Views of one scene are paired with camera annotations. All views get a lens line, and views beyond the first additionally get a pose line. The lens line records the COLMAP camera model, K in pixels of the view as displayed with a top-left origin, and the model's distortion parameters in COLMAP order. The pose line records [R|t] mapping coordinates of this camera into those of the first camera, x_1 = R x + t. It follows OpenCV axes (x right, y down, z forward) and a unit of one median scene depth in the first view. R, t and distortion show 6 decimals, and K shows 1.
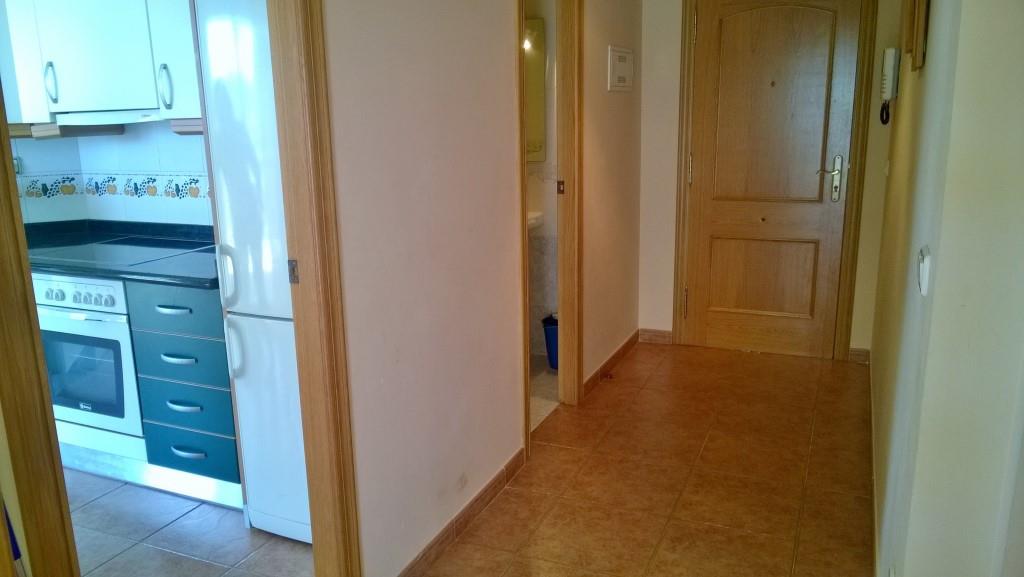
lens RADIAL K [[778.5, 0, 487.8], [0, 778.5, 291.3], [0, 0, 1]] dist [0.000985, 0.001023]
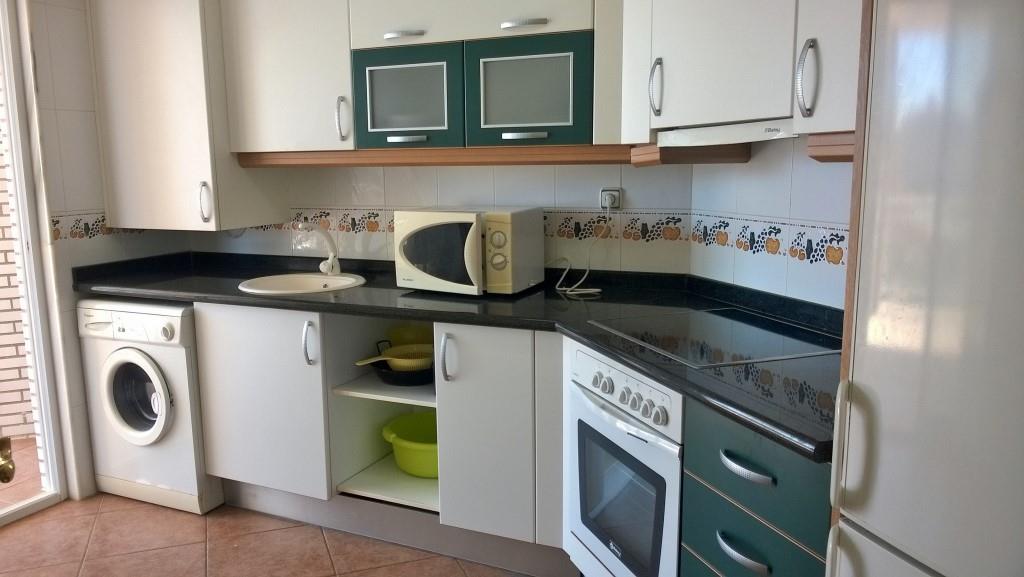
lens RADIAL K [[778.5, 0, 487.8], [0, 778.5, 291.3], [0, 0, 1]] dist [0.000985, 0.001023]
pose [[0.688927, 0.135560, -0.712041, -0.128433], [-0.170170, 0.985148, 0.022909, -0.070745], [0.704572, 0.105385, 0.701764, 0.395416]]
